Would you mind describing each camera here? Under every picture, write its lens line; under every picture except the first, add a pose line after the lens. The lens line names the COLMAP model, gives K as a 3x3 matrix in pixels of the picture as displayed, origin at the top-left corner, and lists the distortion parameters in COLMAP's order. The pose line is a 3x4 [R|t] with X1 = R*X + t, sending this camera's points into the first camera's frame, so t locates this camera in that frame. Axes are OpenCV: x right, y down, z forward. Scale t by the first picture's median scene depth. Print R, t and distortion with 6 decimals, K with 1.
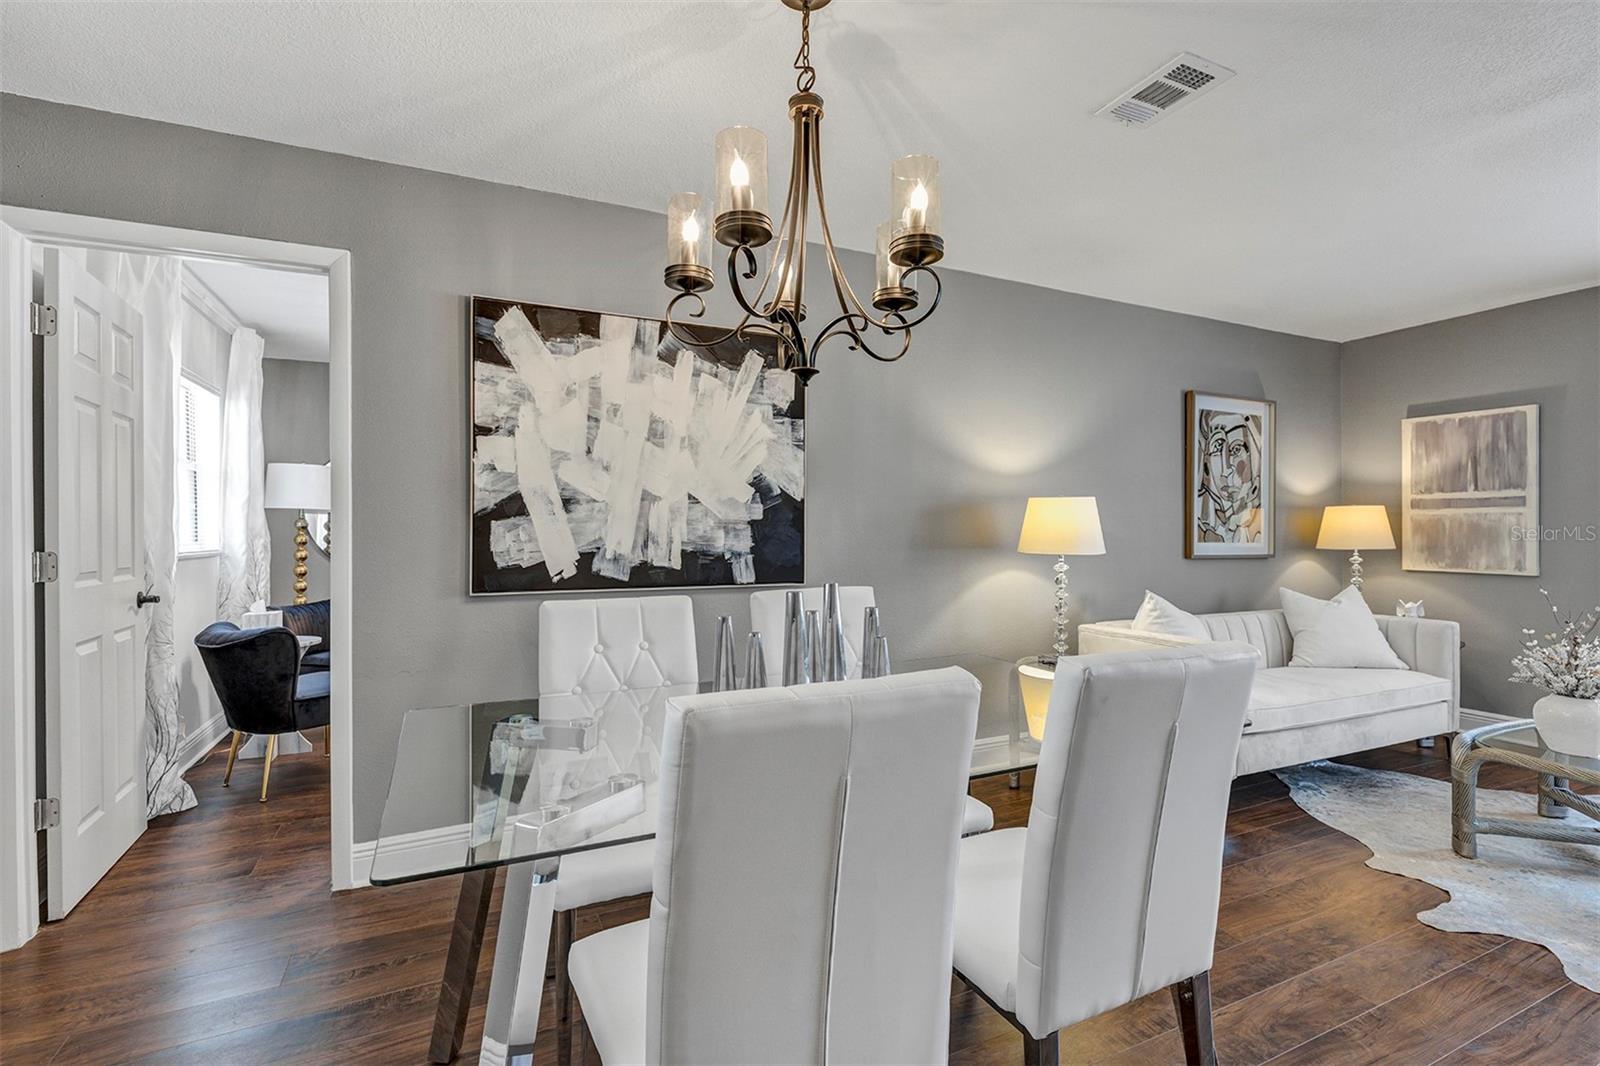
lens RADIAL K [[742.6, 0, 794.1], [0, 742.6, 526.6], [0, 0, 1]] dist [-0.001219, 0.000235]
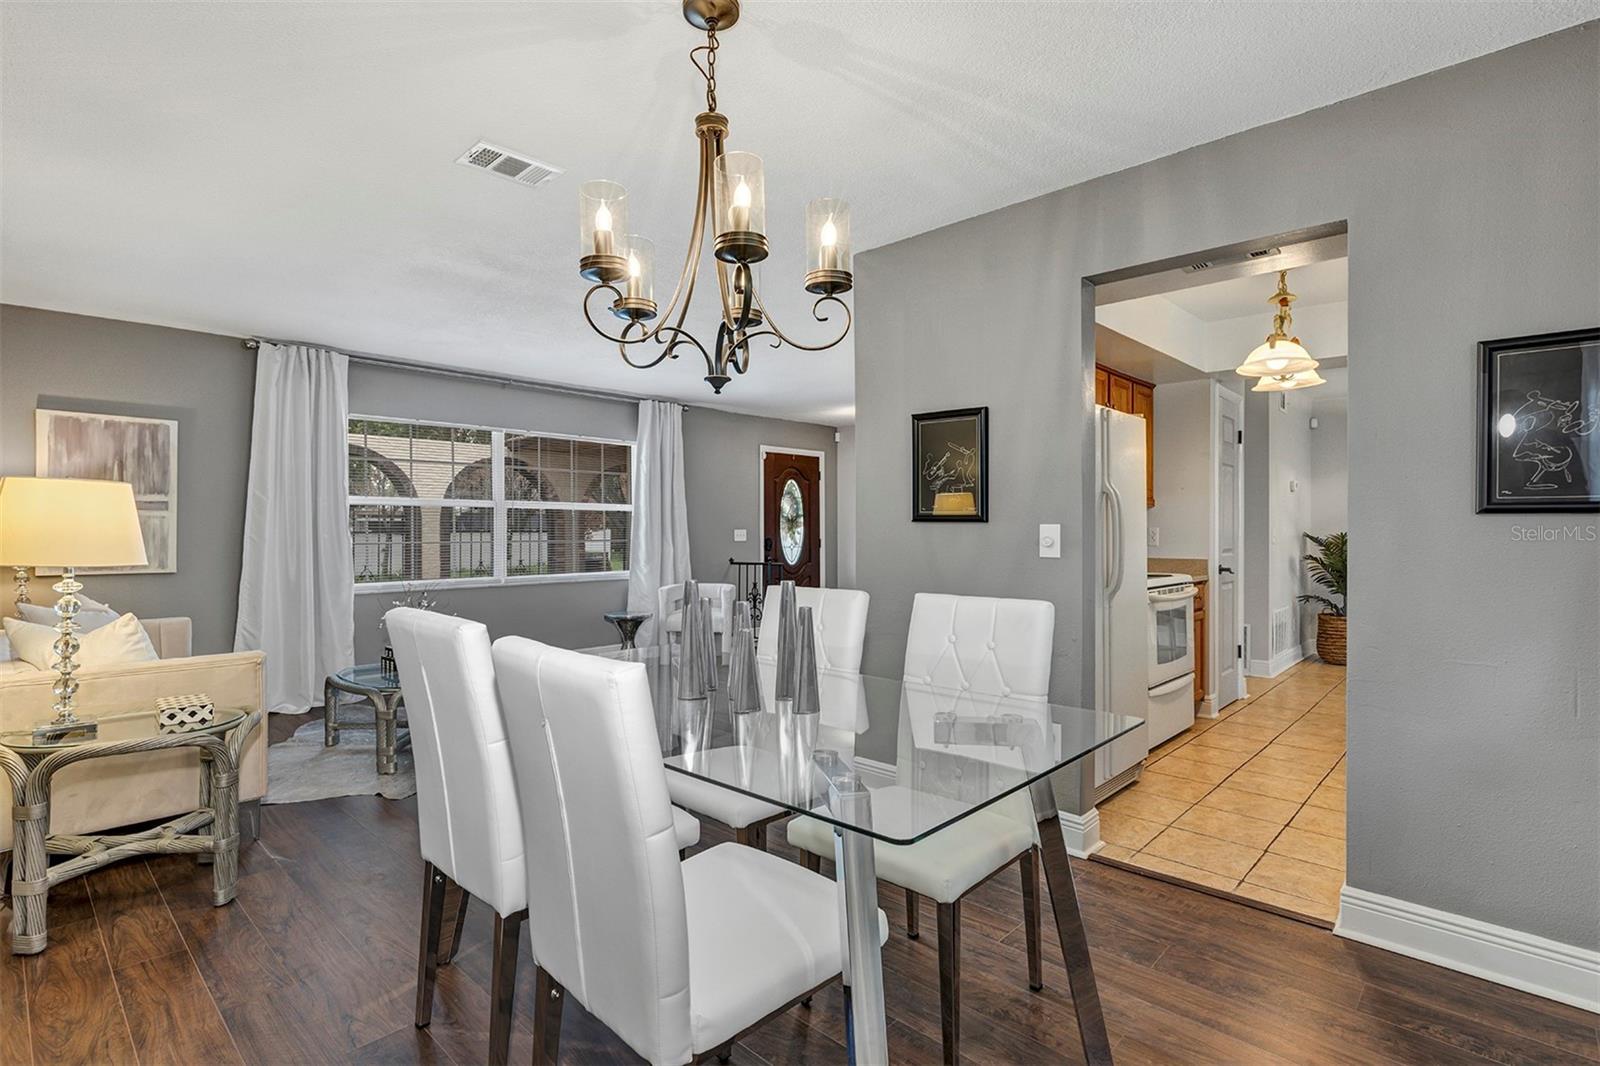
lens RADIAL K [[803.2, 0, 790.7], [0, 803.2, 528.1], [0, 0, 1]] dist [-0.004069, 0.001212]
pose [[-0.385069, 0.001808, 0.922886, -0.614355], [-0.000614, 0.999997, -0.002215, 0.001398], [-0.922887, -0.001419, -0.385067, 0.762345]]
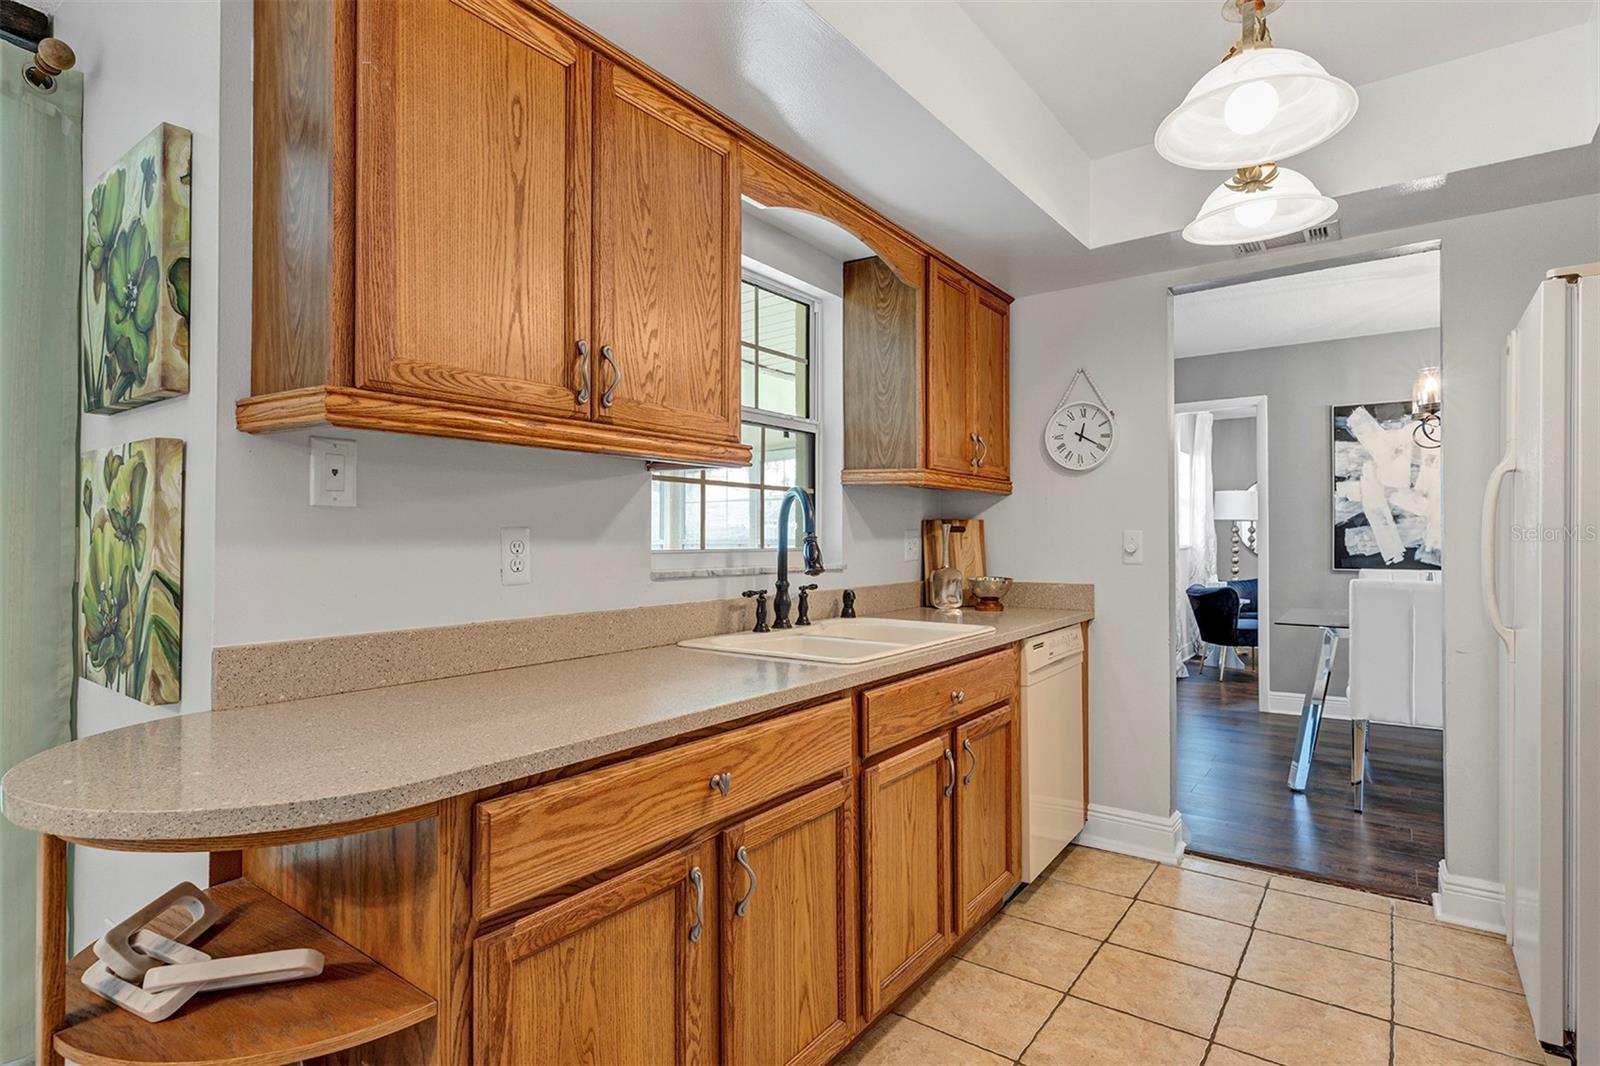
lens RADIAL K [[803.2, 0, 799.0], [0, 803.2, 528.6], [0, 0, 1]] dist [-0.004069, 0.001212]
pose [[0.483659, -0.004489, -0.875245, 0.587594], [0.005512, 0.999983, -0.002082, -0.010431], [0.875239, -0.003818, 0.483676, -0.990456]]
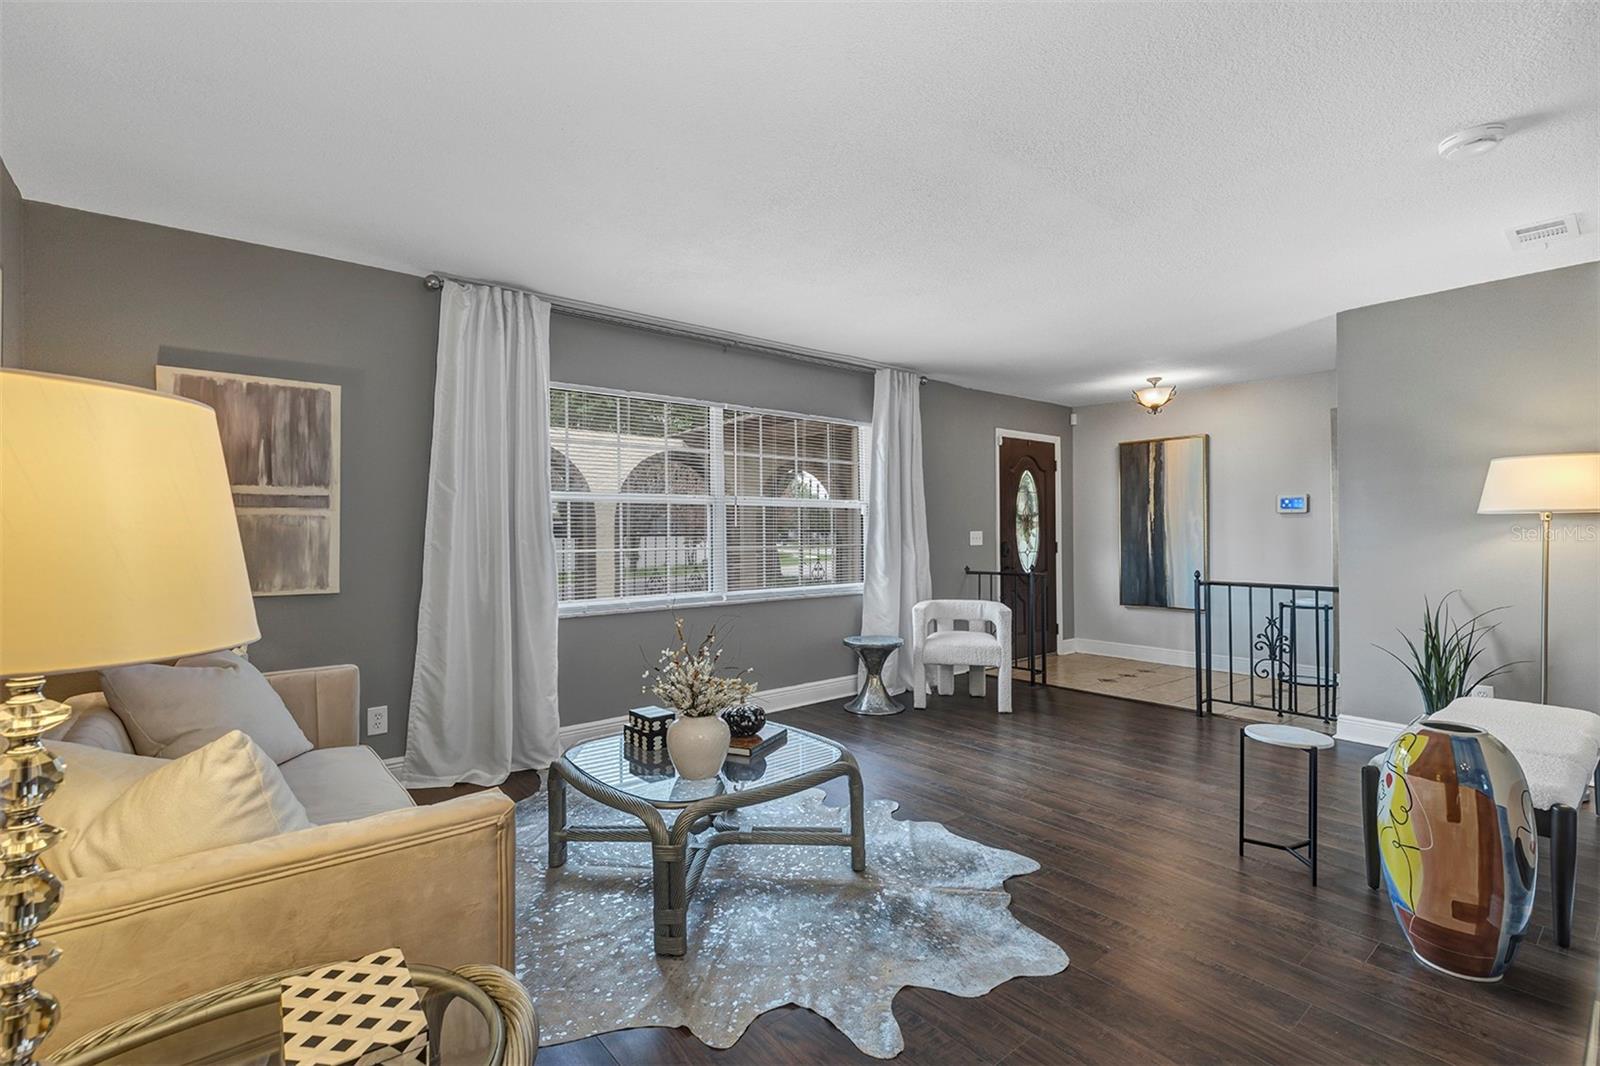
lens RADIAL K [[715.4, 0, 758.3], [0, 715.4, 522.6], [0, 0, 1]] dist [0.009135, 0.000219]
pose [[-0.266007, 0.014821, 0.963857, 0.130384], [0.003811, 0.999890, -0.014323, 0.001782], [-0.963964, -0.000137, -0.266034, 0.958771]]
